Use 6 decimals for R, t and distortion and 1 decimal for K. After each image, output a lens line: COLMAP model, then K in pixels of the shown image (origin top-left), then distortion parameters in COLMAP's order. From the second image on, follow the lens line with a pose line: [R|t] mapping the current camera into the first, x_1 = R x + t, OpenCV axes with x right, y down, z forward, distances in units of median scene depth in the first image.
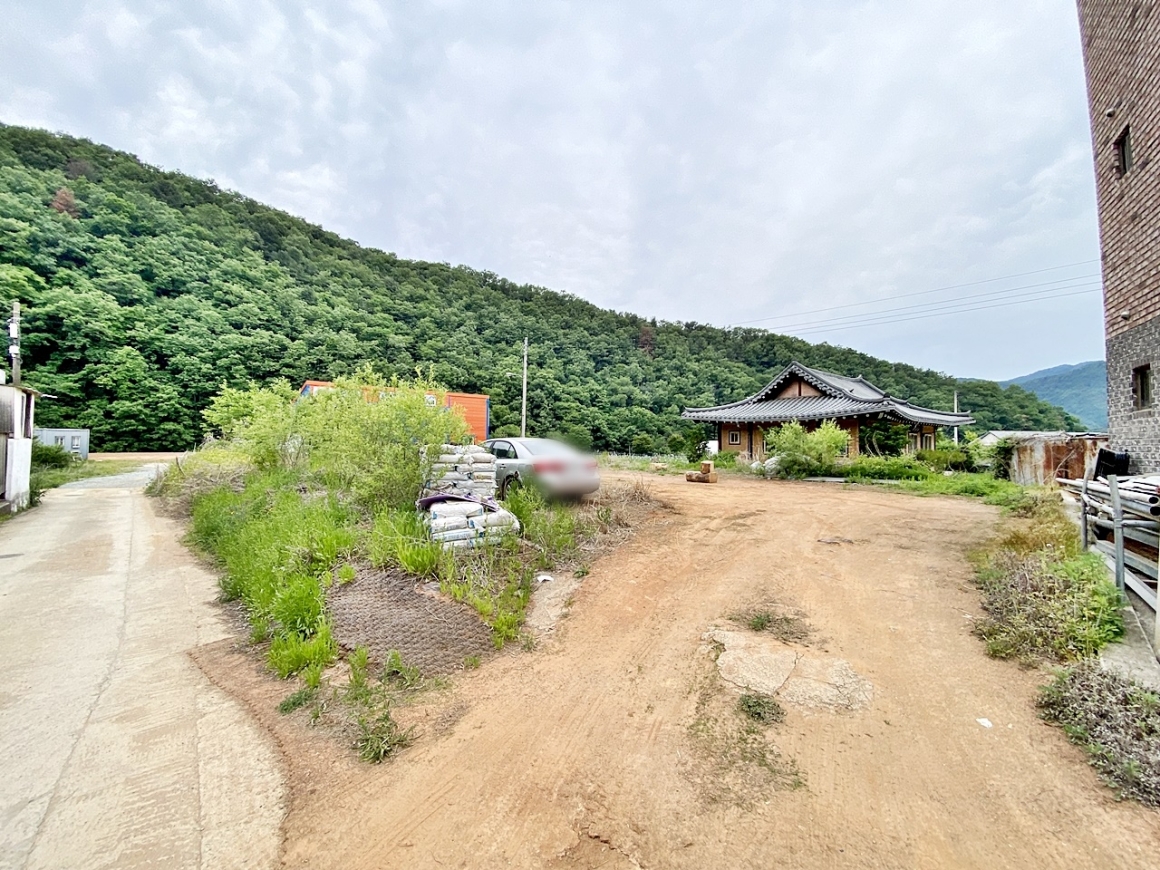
lens RADIAL K [[472.9, 0, 580.0], [0, 472.9, 436.5], [0, 0, 1]] dist [0.027586, -0.024289]
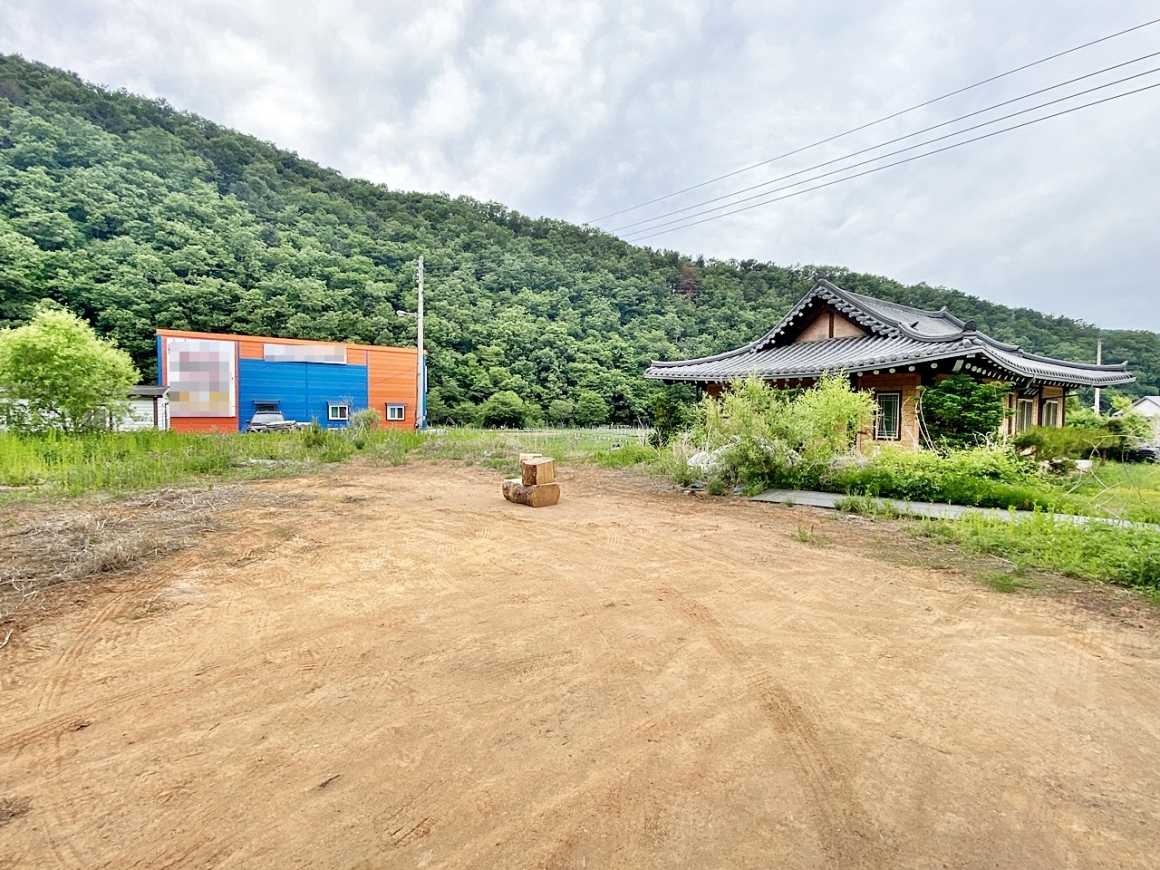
lens RADIAL K [[549.2, 0, 580.6], [0, 549.2, 438.8], [0, 0, 1]] dist [0.027390, -0.024718]
pose [[0.996656, 0.004220, -0.081608, 0.047837], [0.000709, 0.998182, 0.060270, 0.000125], [0.081714, -0.060126, 0.994841, 0.062990]]
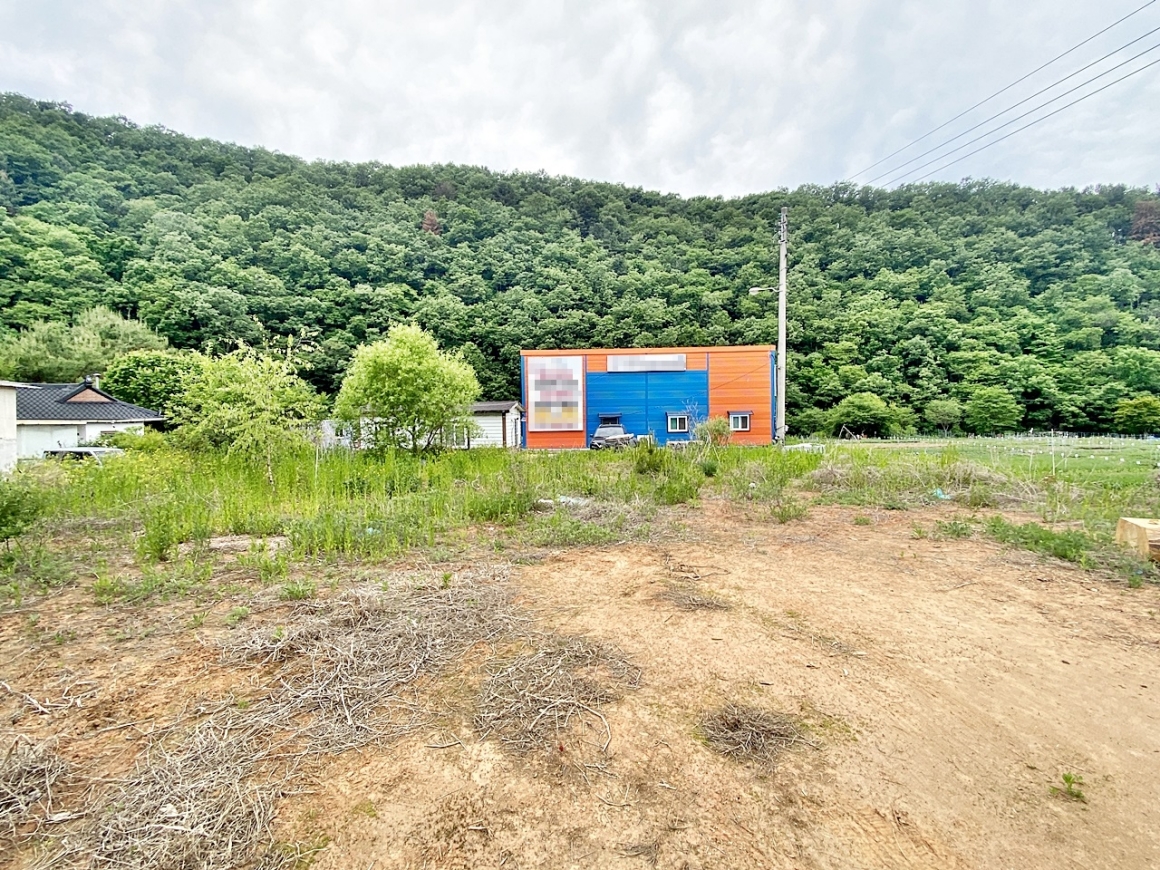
lens RADIAL K [[543.8, 0, 581.0], [0, 543.8, 438.0], [0, 0, 1]] dist [0.047506, -0.042096]
pose [[0.783938, -0.008469, -0.620781, 0.019826], [0.035492, 0.998883, 0.031194, 0.000925], [0.619824, -0.046487, 0.783363, 0.113410]]
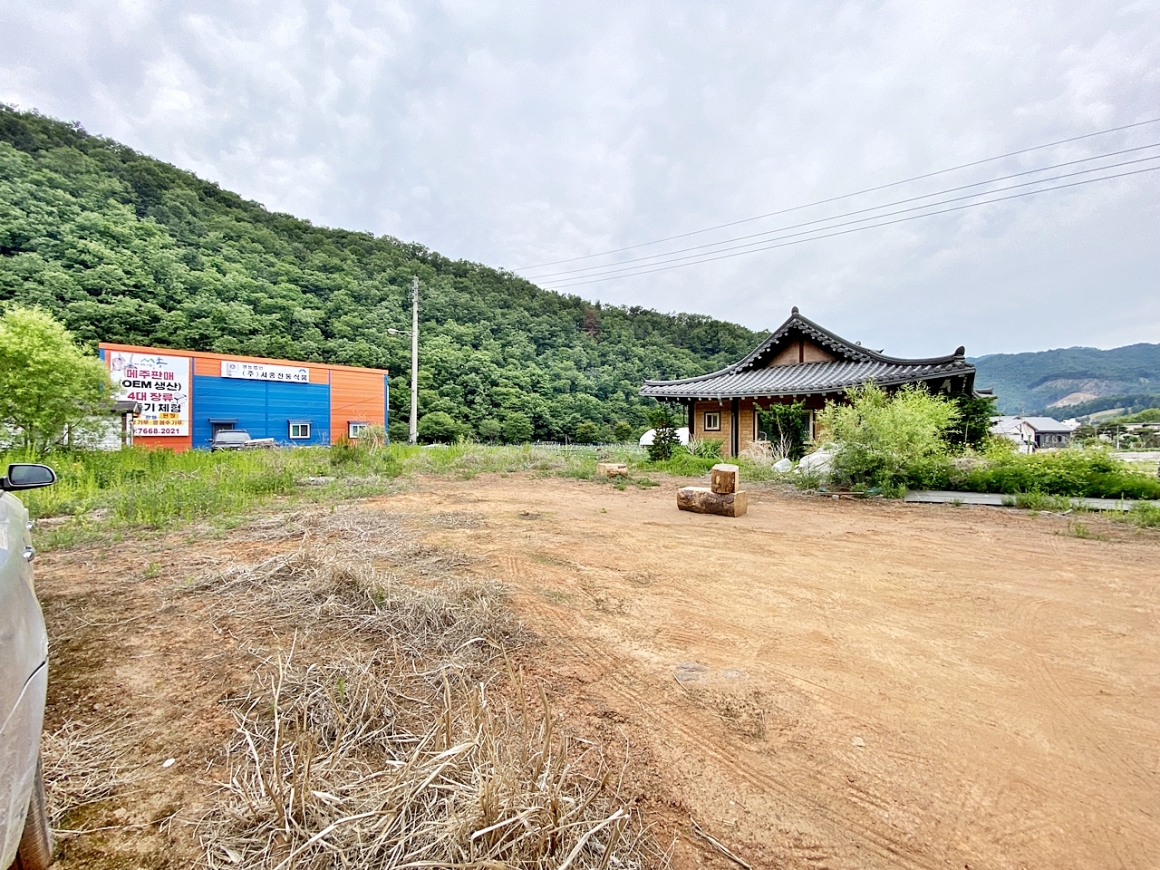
lens RADIAL K [[470.0, 0, 588.8], [0, 470.0, 441.1], [0, 0, 1]] dist [0.001536, -0.013115]
pose [[0.990993, -0.009452, 0.133580, 0.011137], [0.005079, 0.999441, 0.033044, 0.001983], [-0.133818, -0.032068, 0.990487, 0.078659]]
